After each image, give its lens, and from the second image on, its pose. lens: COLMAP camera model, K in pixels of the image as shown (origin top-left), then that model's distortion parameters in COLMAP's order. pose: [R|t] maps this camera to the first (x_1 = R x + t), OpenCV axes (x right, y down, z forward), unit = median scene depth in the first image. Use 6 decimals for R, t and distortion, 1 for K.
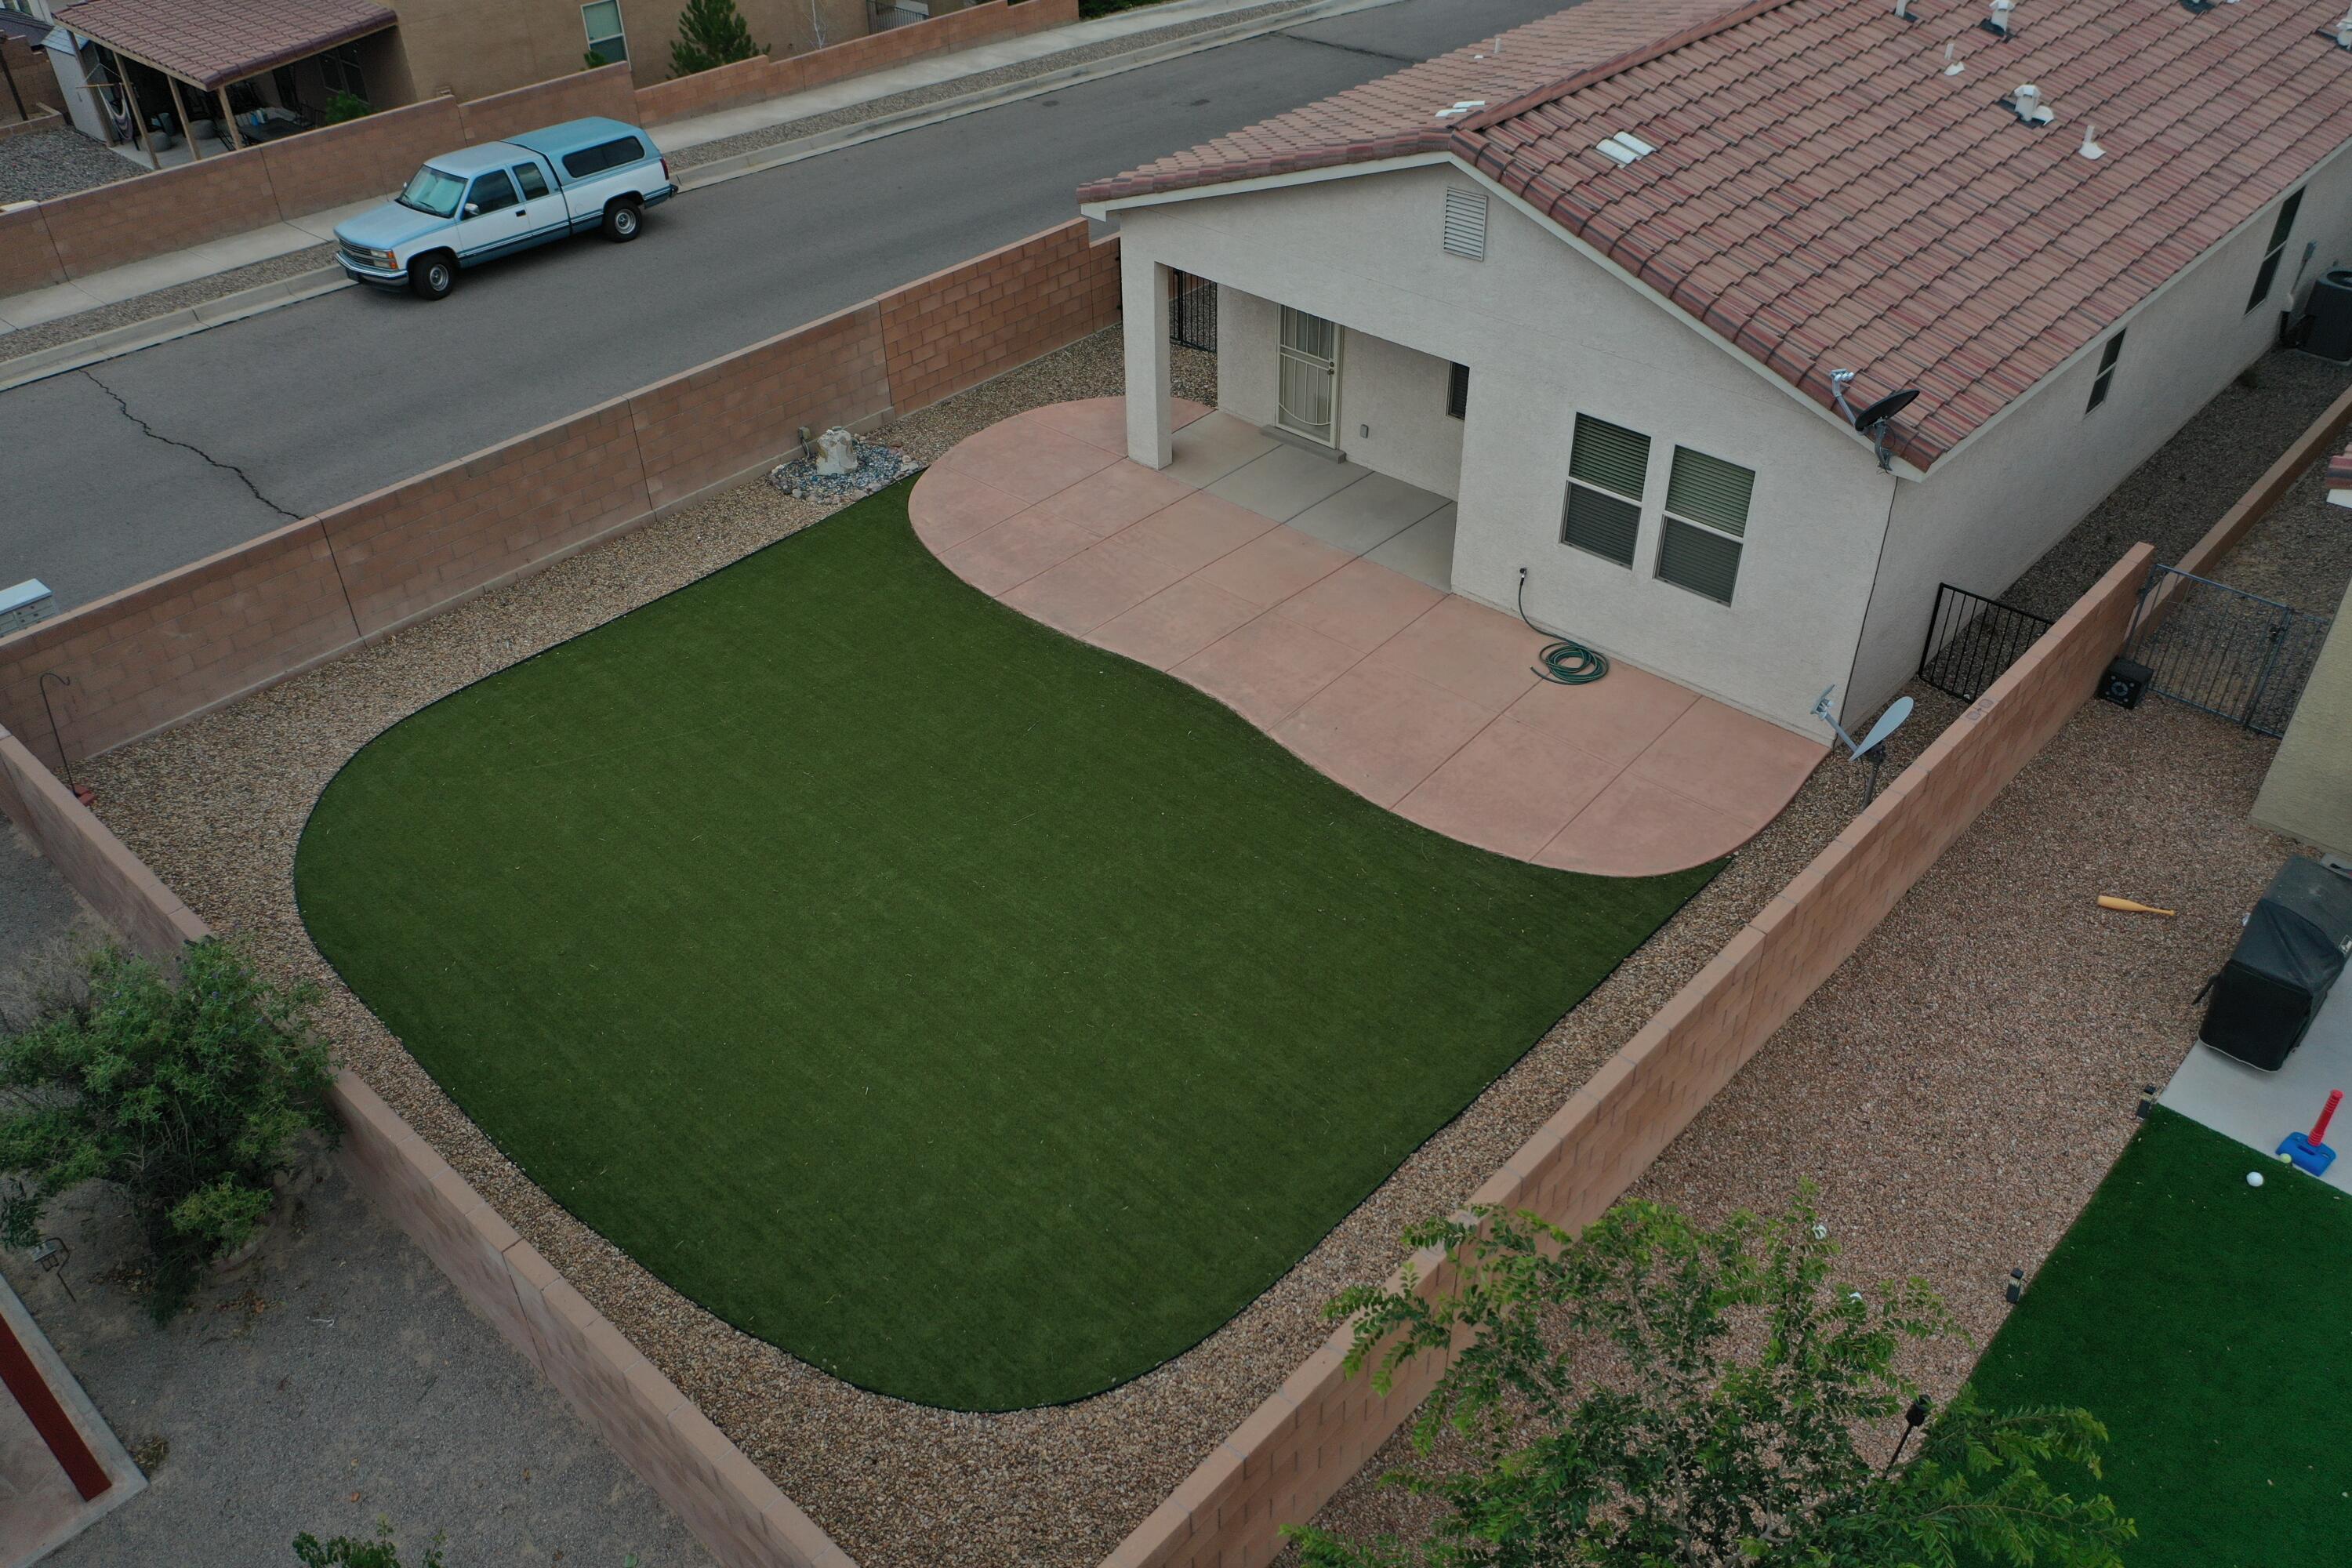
lens RADIAL K [[1858.0, 0, 1165.2], [0, 1858.0, 785.4], [0, 0, 1]] dist [0.000407, -0.006867]
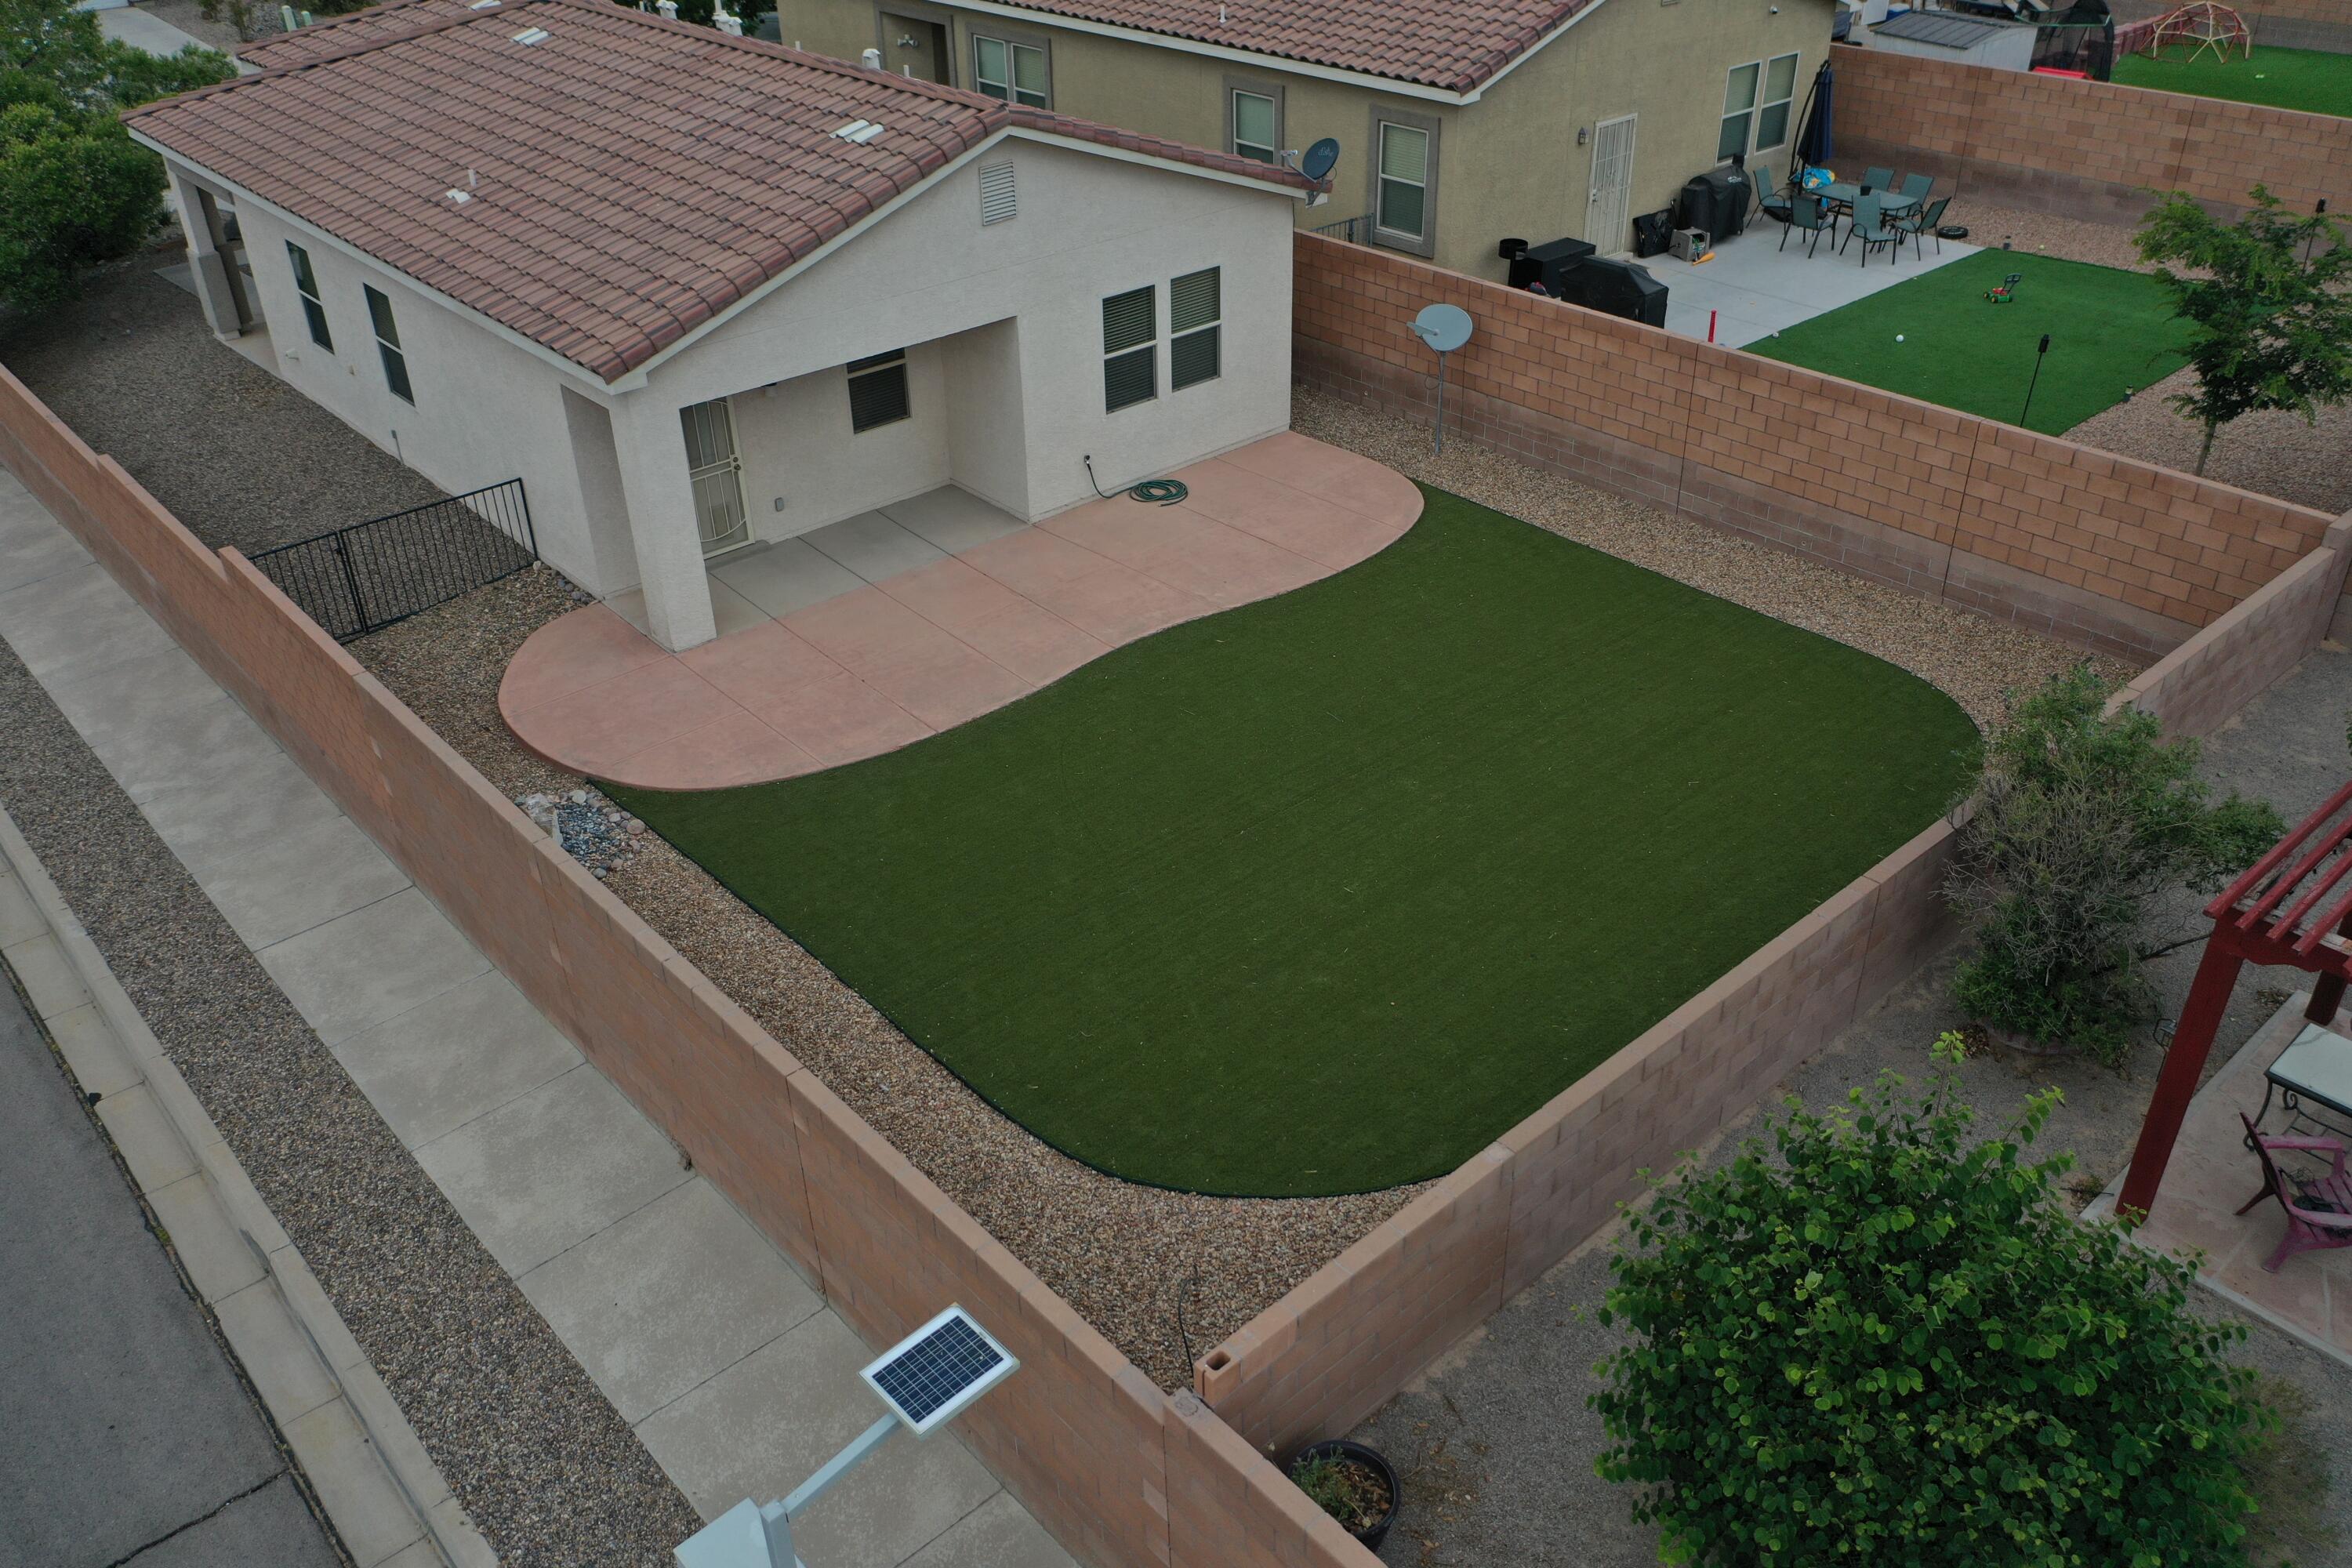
lens RADIAL K [[1858.0, 0, 1165.2], [0, 1858.0, 785.4], [0, 0, 1]] dist [0.000407, -0.006867]
pose [[0.098644, -0.511273, 0.853738, -0.979683], [0.611600, 0.707913, 0.353277, -0.377556], [-0.784993, 0.487298, 0.382526, 0.642668]]
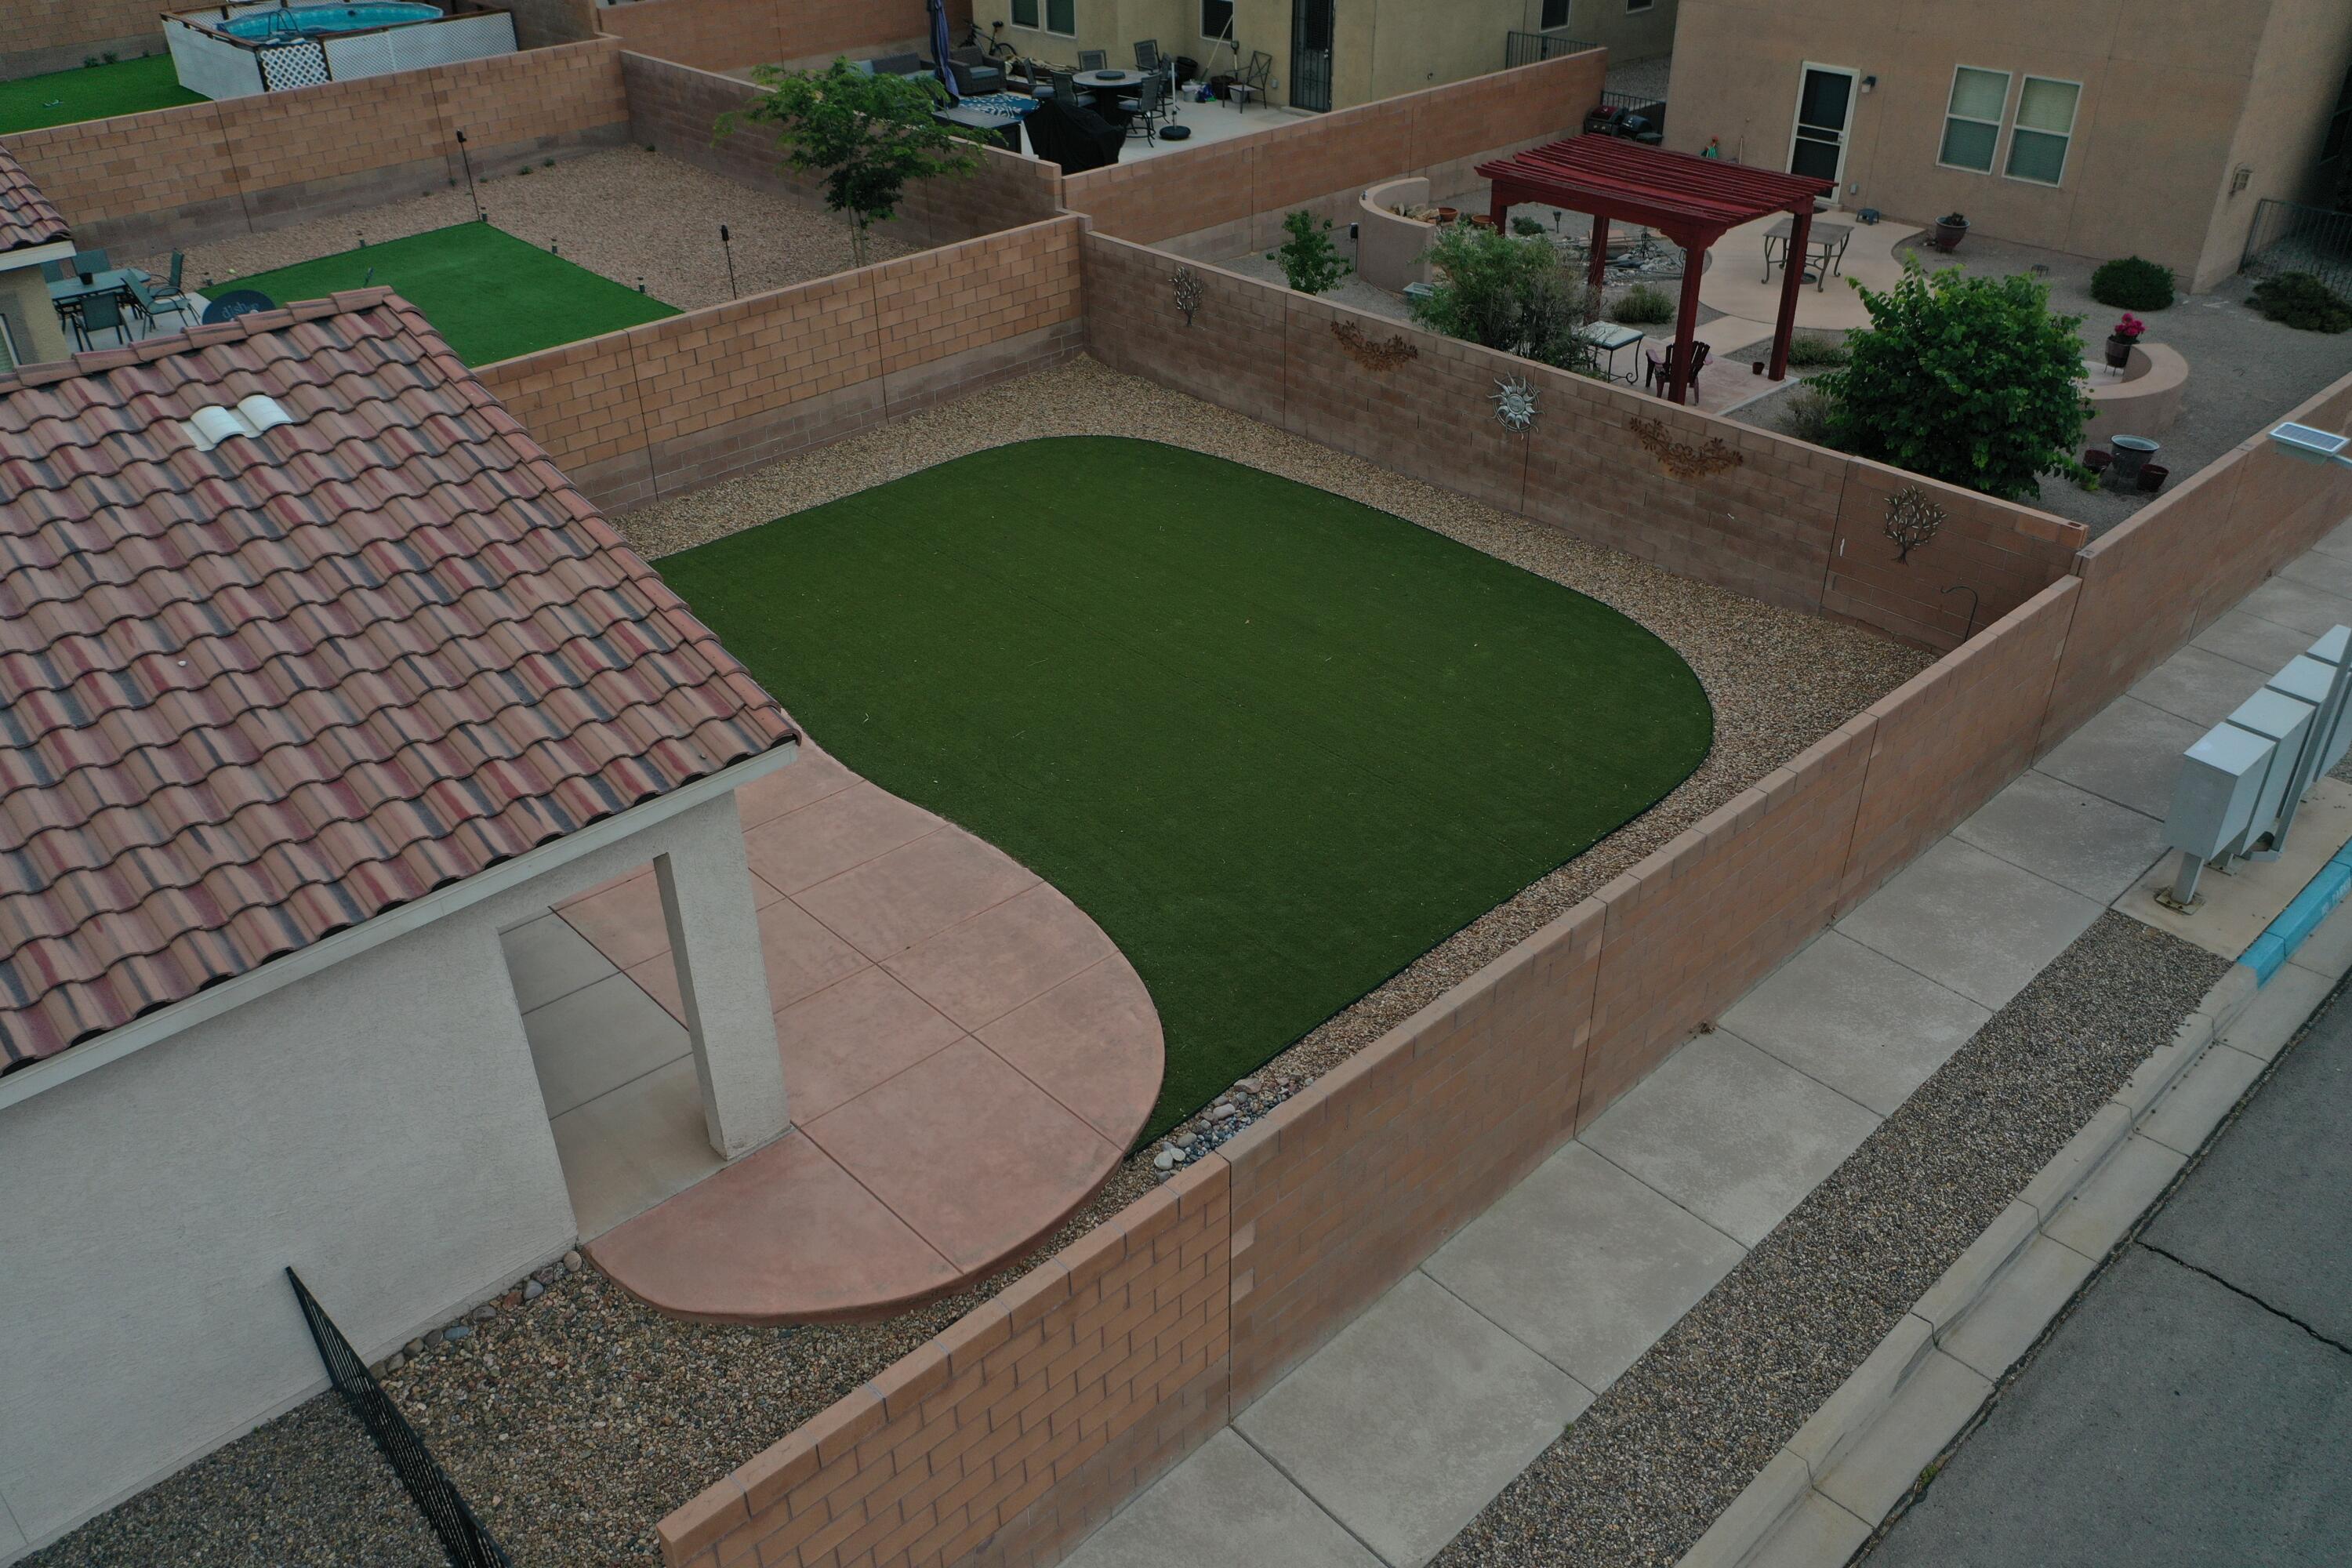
lens RADIAL K [[1858.0, 0, 1165.2], [0, 1858.0, 785.4], [0, 0, 1]] dist [0.000407, -0.006867]
pose [[-0.996597, -0.001511, 0.082410, -0.231614], [0.076447, 0.356847, 0.931029, -0.941262], [-0.030815, 0.934162, -0.355517, 1.386313]]
